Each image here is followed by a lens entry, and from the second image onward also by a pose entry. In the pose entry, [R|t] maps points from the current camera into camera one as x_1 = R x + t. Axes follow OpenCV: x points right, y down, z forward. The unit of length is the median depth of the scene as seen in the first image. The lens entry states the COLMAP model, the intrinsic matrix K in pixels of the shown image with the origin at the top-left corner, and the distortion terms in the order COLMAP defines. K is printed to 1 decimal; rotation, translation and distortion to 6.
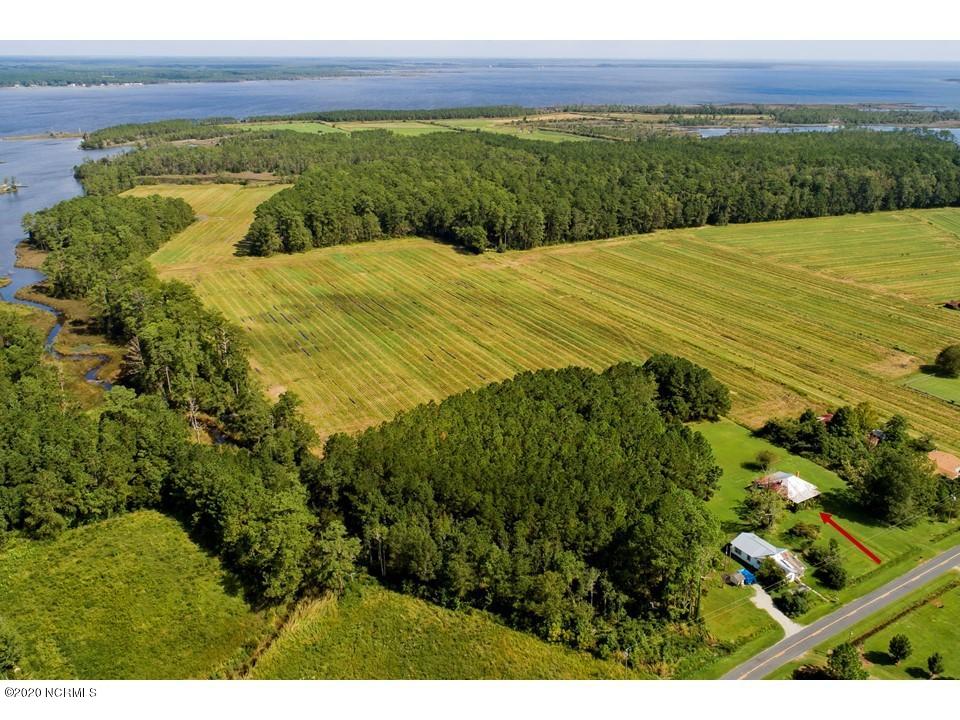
lens RADIAL K [[791.1, 0, 510.1], [0, 791.1, 358.7], [0, 0, 1]] dist [-0.007534, 0.005559]
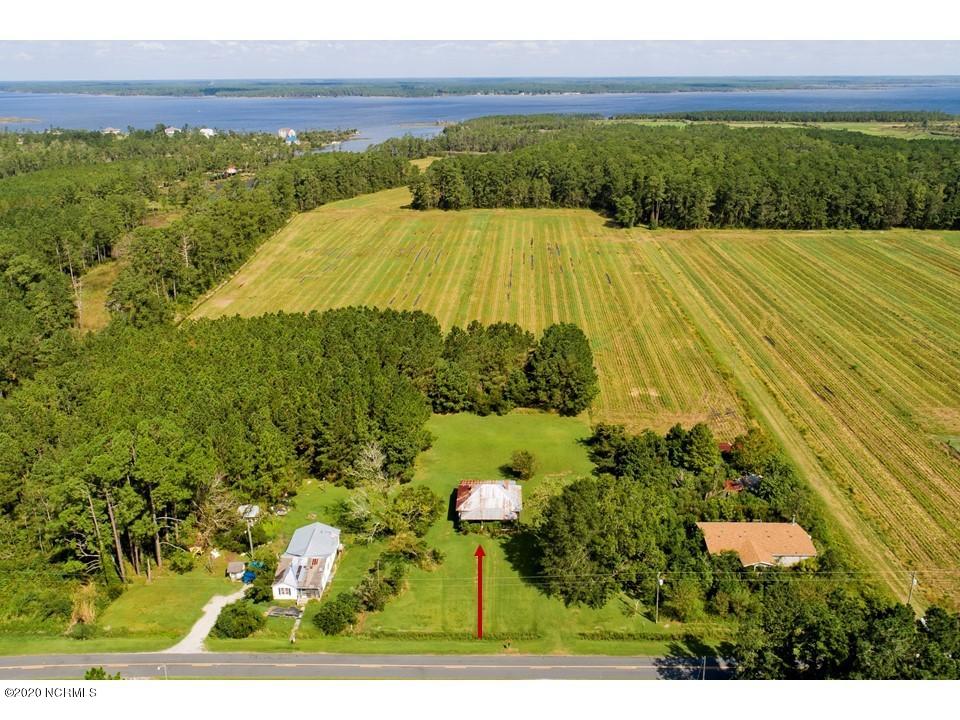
lens RADIAL K [[794.8, 0, 481.2], [0, 794.8, 355.1], [0, 0, 1]] dist [-0.008769, 0.004457]
pose [[0.837841, 0.172943, -0.517797, 0.288851], [-0.186995, 0.982032, 0.025422, 0.011128], [0.512890, 0.075526, 0.855126, 0.175461]]
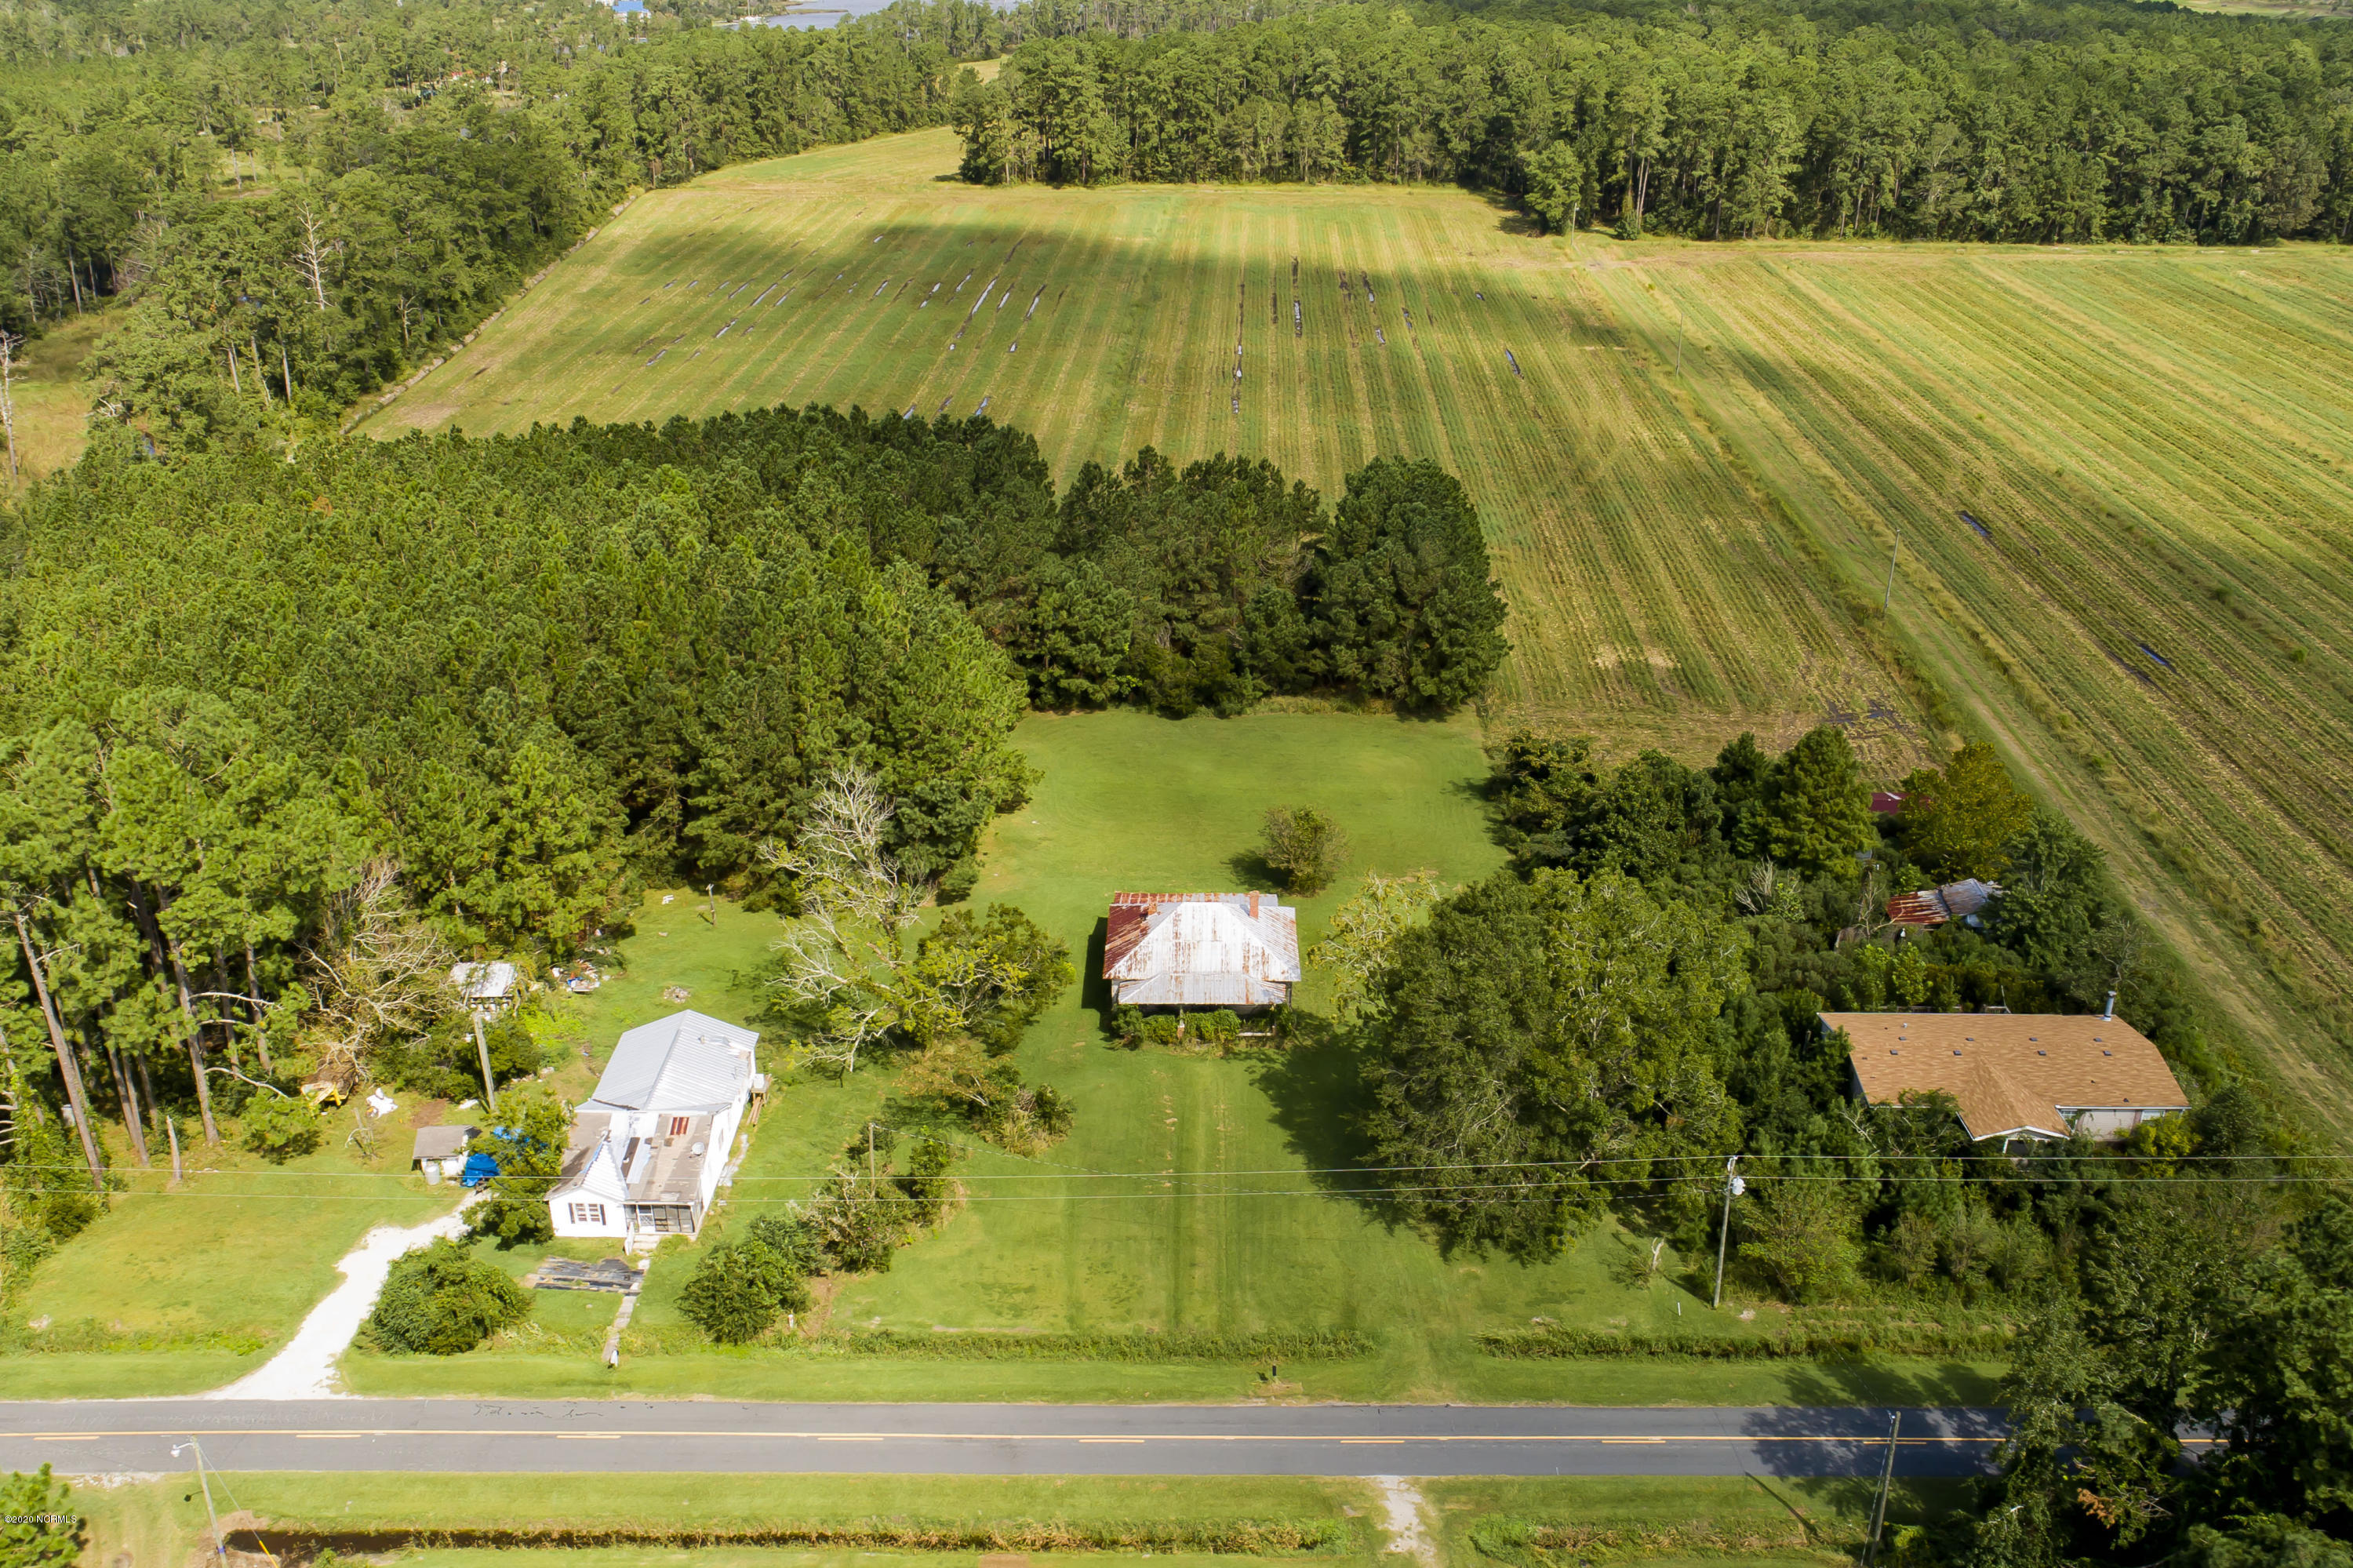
lens RADIAL K [[2029.9, 0, 1180.6], [0, 2029.9, 853.2], [0, 0, 1]] dist [-0.007430, 0.003772]
pose [[0.846925, 0.234095, -0.477407, 0.264807], [-0.193107, 0.971980, 0.134033, 0.025359], [0.495406, -0.021325, 0.868400, 0.210751]]
